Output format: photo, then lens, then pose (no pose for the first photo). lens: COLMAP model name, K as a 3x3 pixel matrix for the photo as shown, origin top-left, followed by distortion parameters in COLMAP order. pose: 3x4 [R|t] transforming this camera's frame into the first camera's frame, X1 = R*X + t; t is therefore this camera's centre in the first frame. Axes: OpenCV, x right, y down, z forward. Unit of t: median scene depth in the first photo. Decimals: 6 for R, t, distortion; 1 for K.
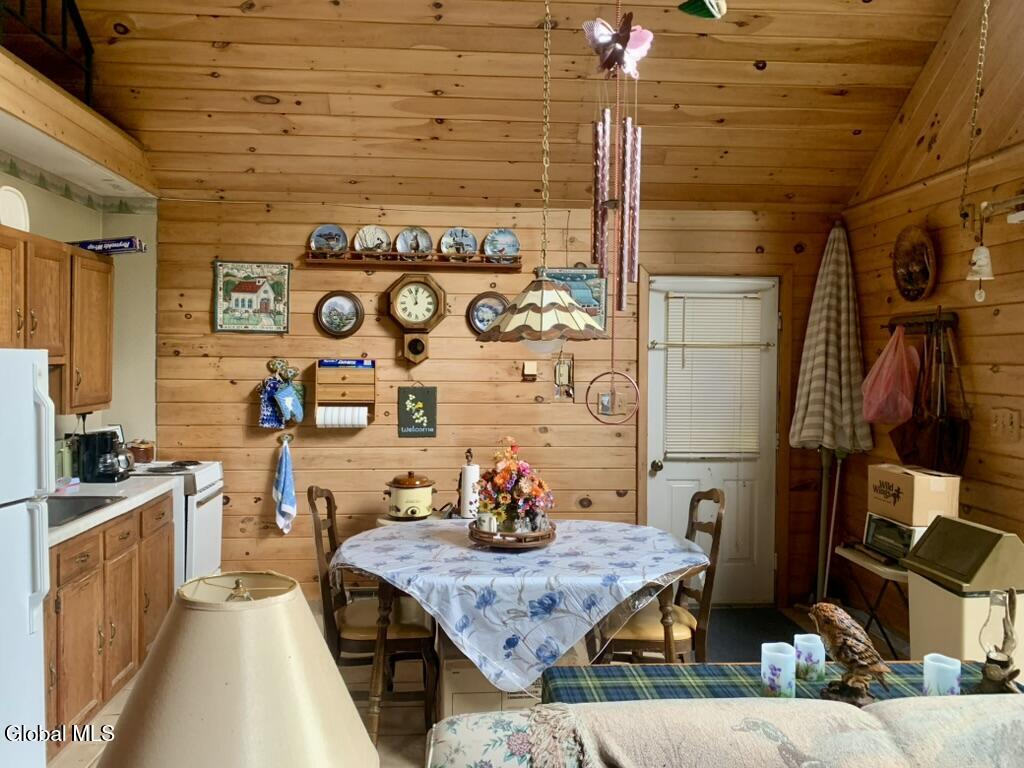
lens RADIAL K [[783.2, 0, 497.0], [0, 783.2, 375.7], [0, 0, 1]] dist [0.062886, -0.080579]
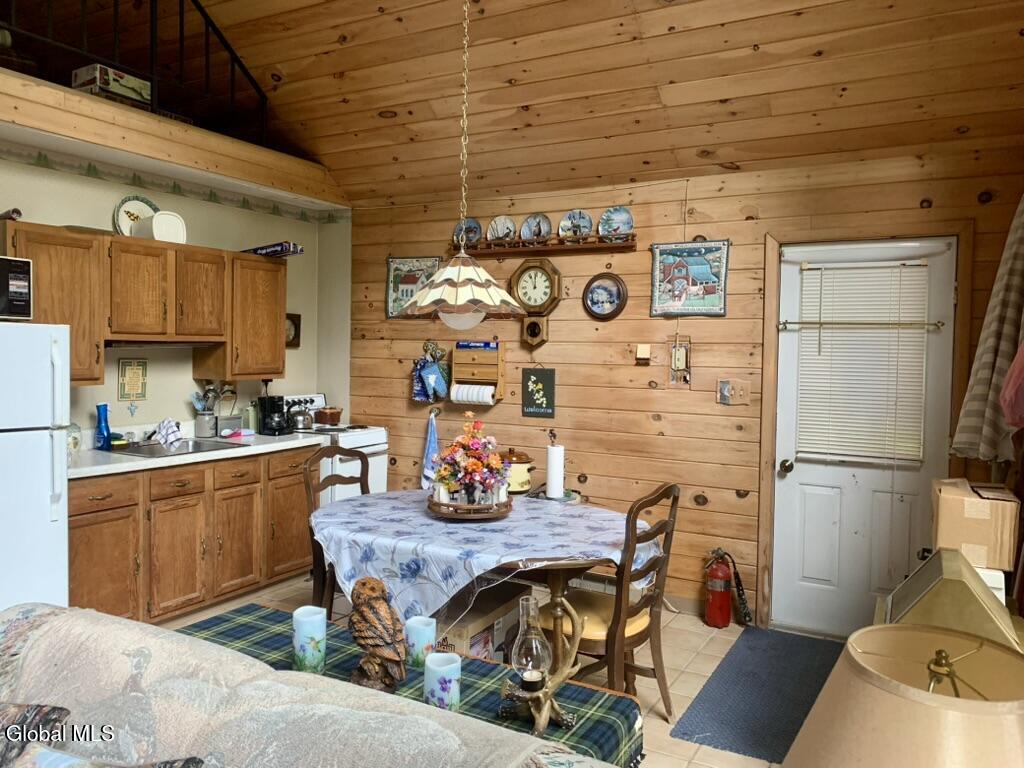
lens RADIAL K [[783.2, 0, 521.3], [0, 783.2, 377.7], [0, 0, 1]] dist [0.062886, -0.080579]
pose [[0.841305, 0.026250, -0.539923, 0.446959], [-0.021287, 0.999654, 0.015430, 0.011104], [0.540142, -0.001488, 0.841573, 0.121376]]
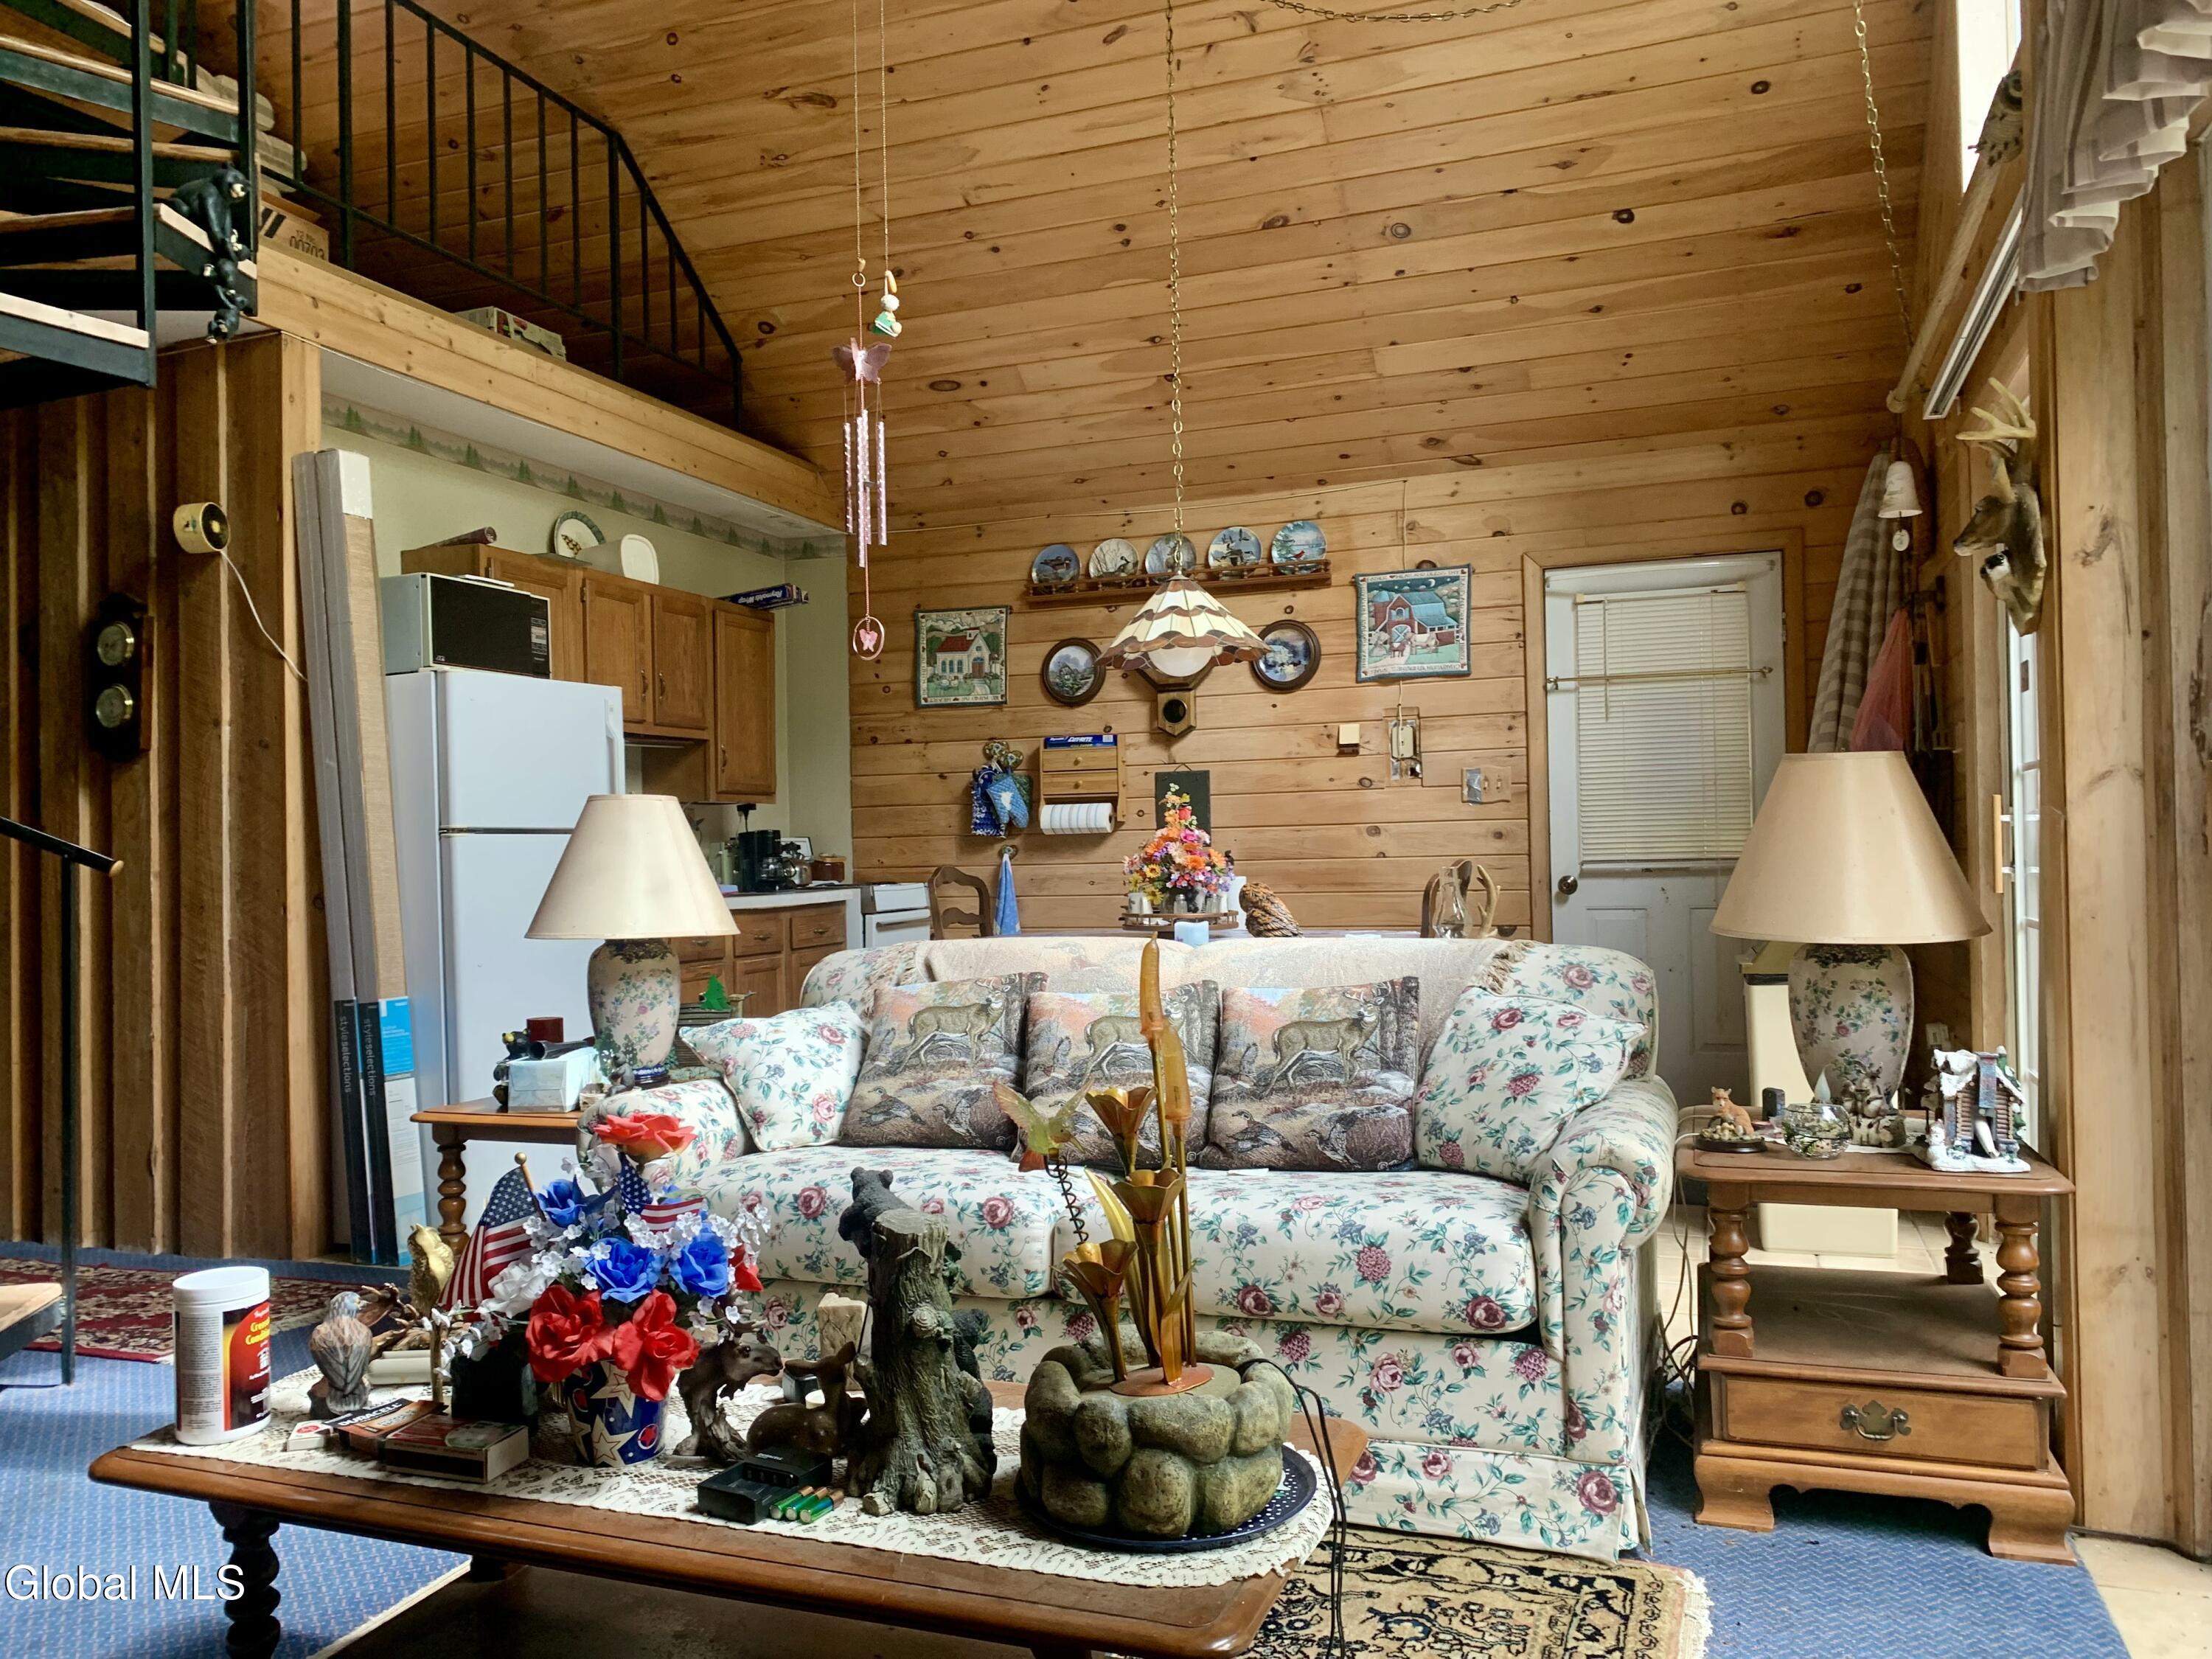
lens RADIAL K [[1691.9, 0, 1084.9], [0, 1691.9, 864.3], [0, 0, 1]] dist [0.062886, -0.080579]
pose [[0.907261, -0.026560, -0.419728, 0.438615], [0.019837, 0.999596, -0.020375, 0.124581], [0.420099, 0.010160, 0.907421, -0.357905]]
